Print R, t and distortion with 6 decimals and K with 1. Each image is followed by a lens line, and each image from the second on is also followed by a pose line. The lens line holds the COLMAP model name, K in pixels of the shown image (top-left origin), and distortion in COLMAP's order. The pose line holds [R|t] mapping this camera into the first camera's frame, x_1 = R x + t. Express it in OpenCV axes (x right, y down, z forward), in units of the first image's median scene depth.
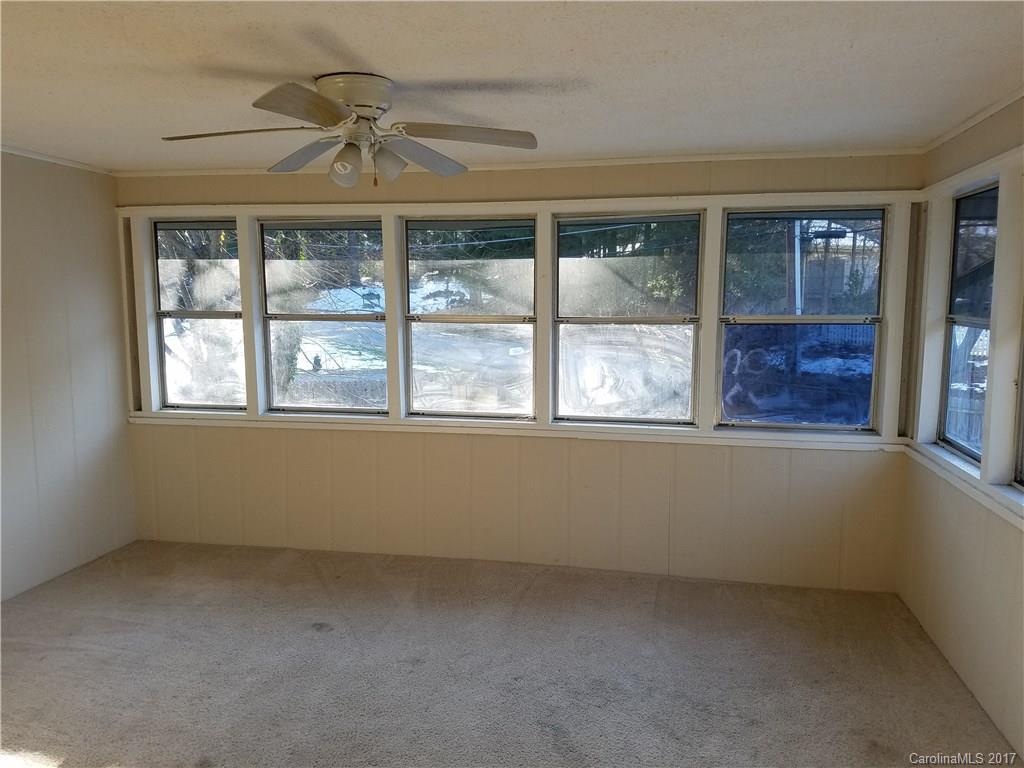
lens RADIAL K [[767.3, 0, 505.6], [0, 767.3, 383.6], [0, 0, 1]] dist [0.303233, -0.480803]
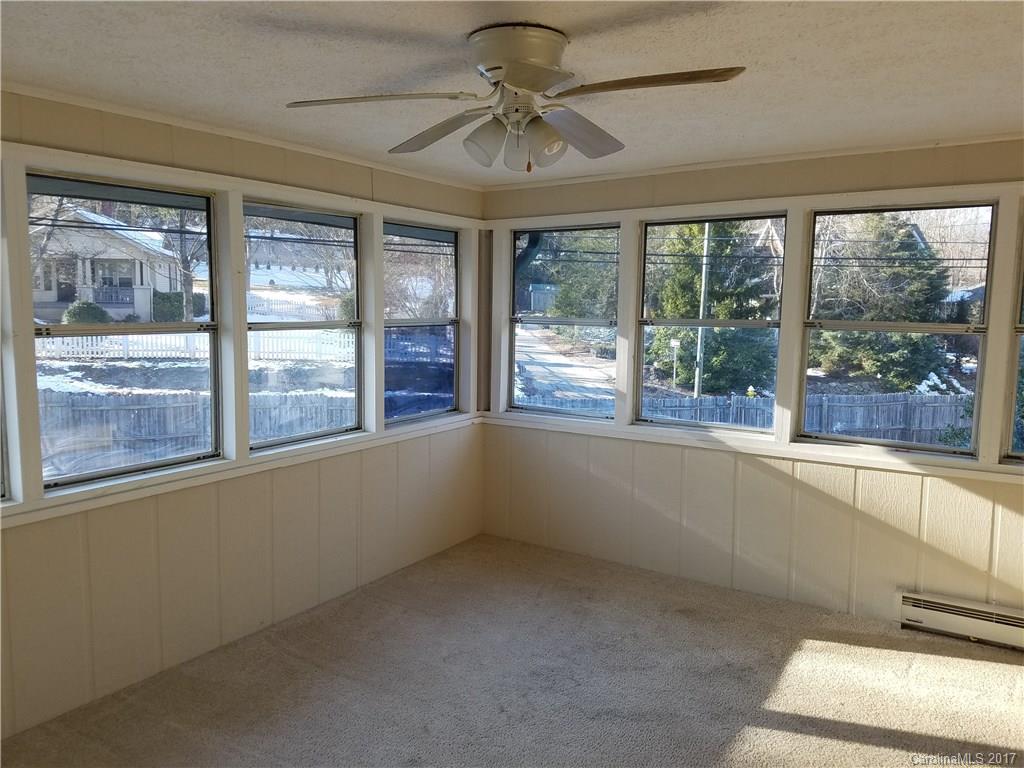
lens RADIAL K [[767.3, 0, 505.6], [0, 767.3, 383.6], [0, 0, 1]] dist [0.303233, -0.480803]
pose [[0.401647, -0.099902, 0.910329, -0.607575], [0.097445, 0.993051, 0.065987, -0.054864], [-0.910596, 0.062204, 0.408591, 0.446048]]
